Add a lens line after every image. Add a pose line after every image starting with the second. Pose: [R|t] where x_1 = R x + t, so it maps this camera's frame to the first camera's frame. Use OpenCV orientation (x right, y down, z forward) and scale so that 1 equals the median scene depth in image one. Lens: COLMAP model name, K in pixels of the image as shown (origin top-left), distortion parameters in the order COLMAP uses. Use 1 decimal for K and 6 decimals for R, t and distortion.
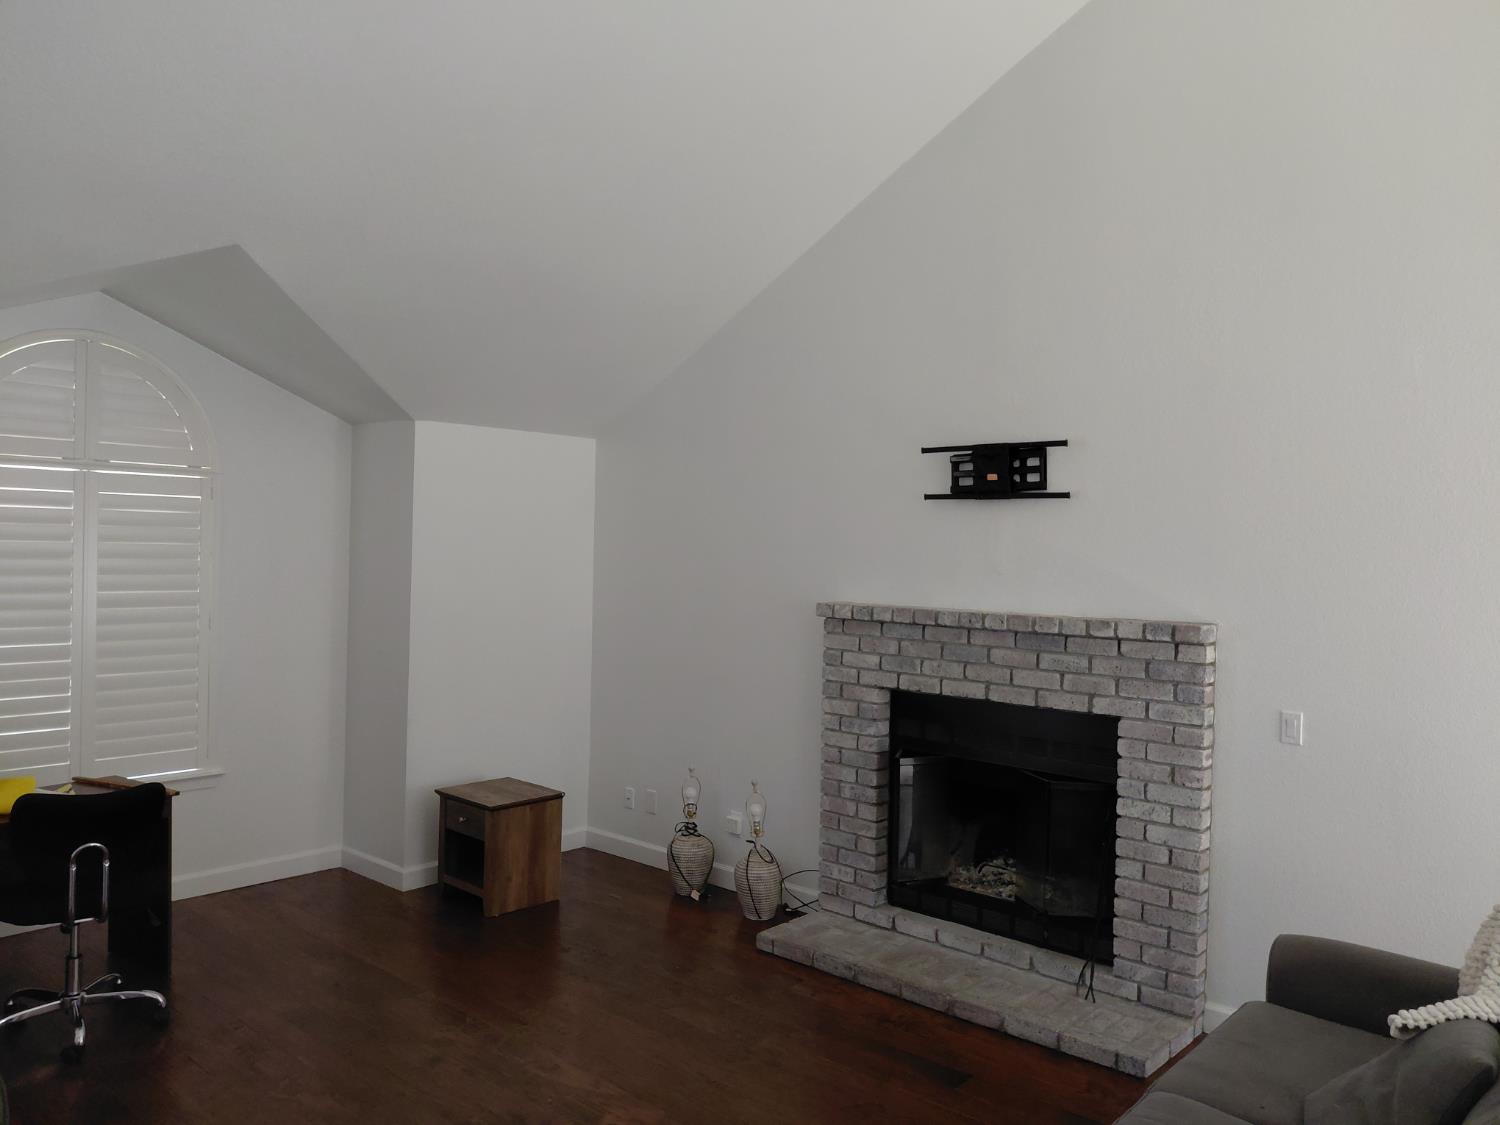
lens RADIAL K [[1099.4, 0, 750.0], [0, 1099.4, 562.5], [0, 0, 1]] dist [-0.072619, 0.056043]
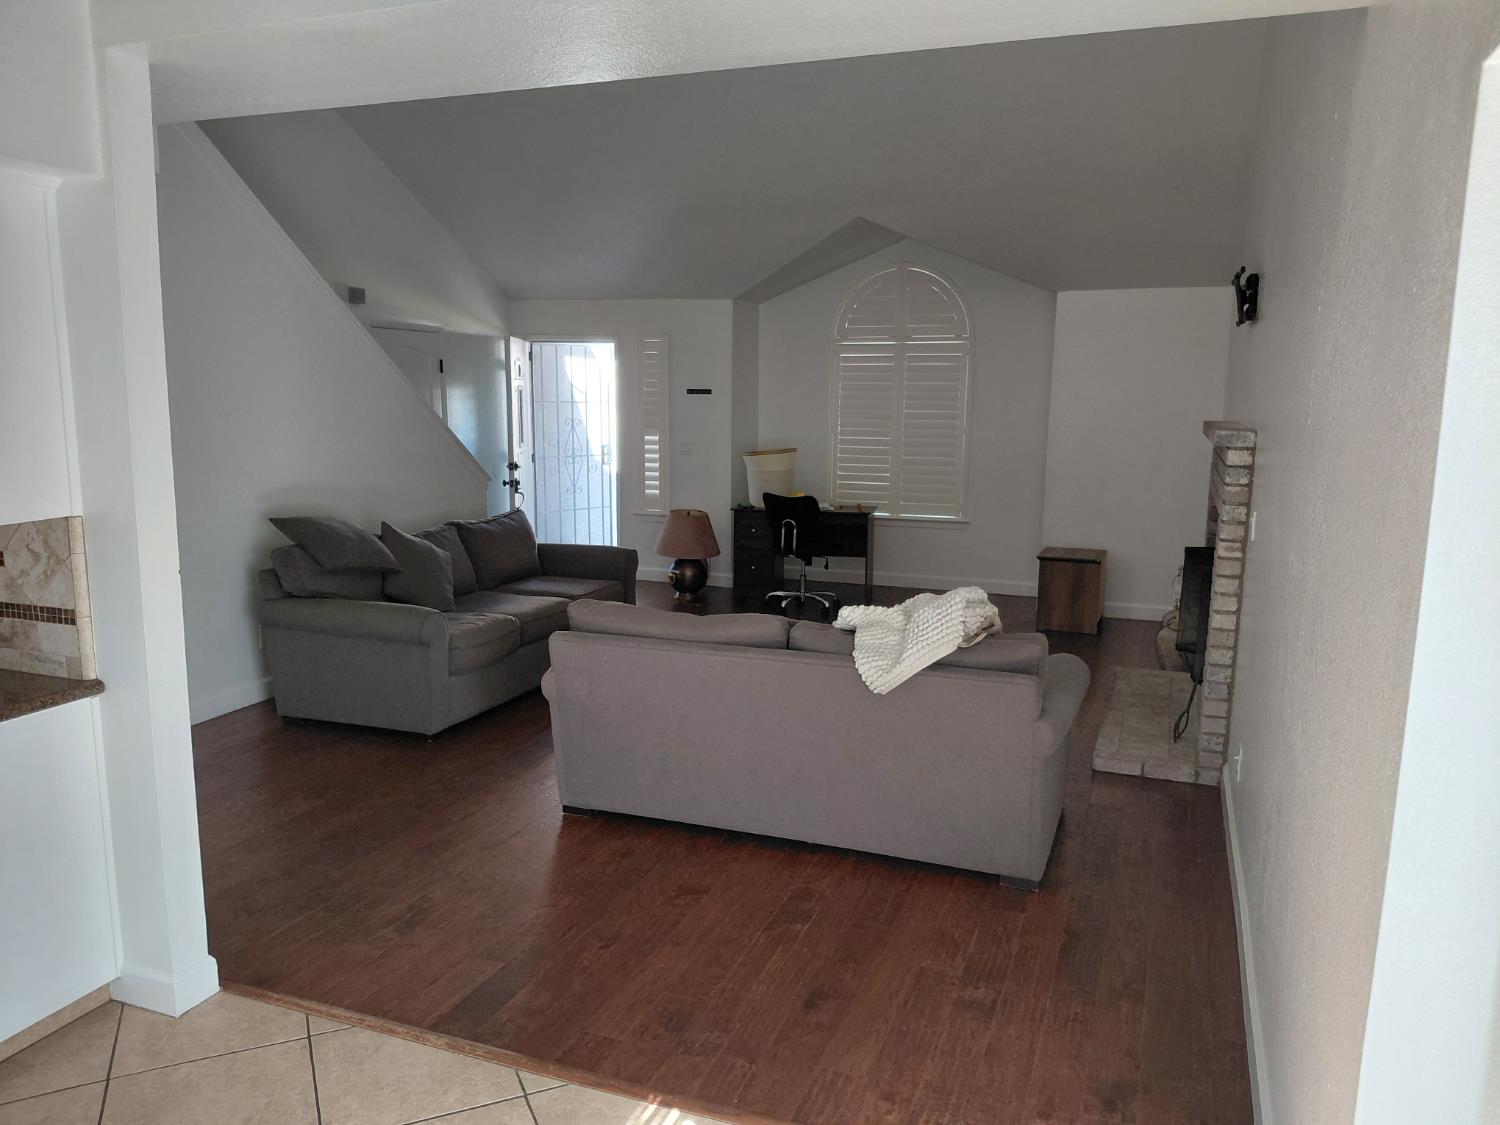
lens RADIAL K [[1099.4, 0, 750.0], [0, 1099.4, 562.5], [0, 0, 1]] dist [-0.072619, 0.056043]
pose [[0.338870, 0.126611, -0.932275, 1.049255], [-0.006592, 0.991199, 0.132217, 0.039025], [0.940810, -0.038658, 0.336723, 0.125928]]
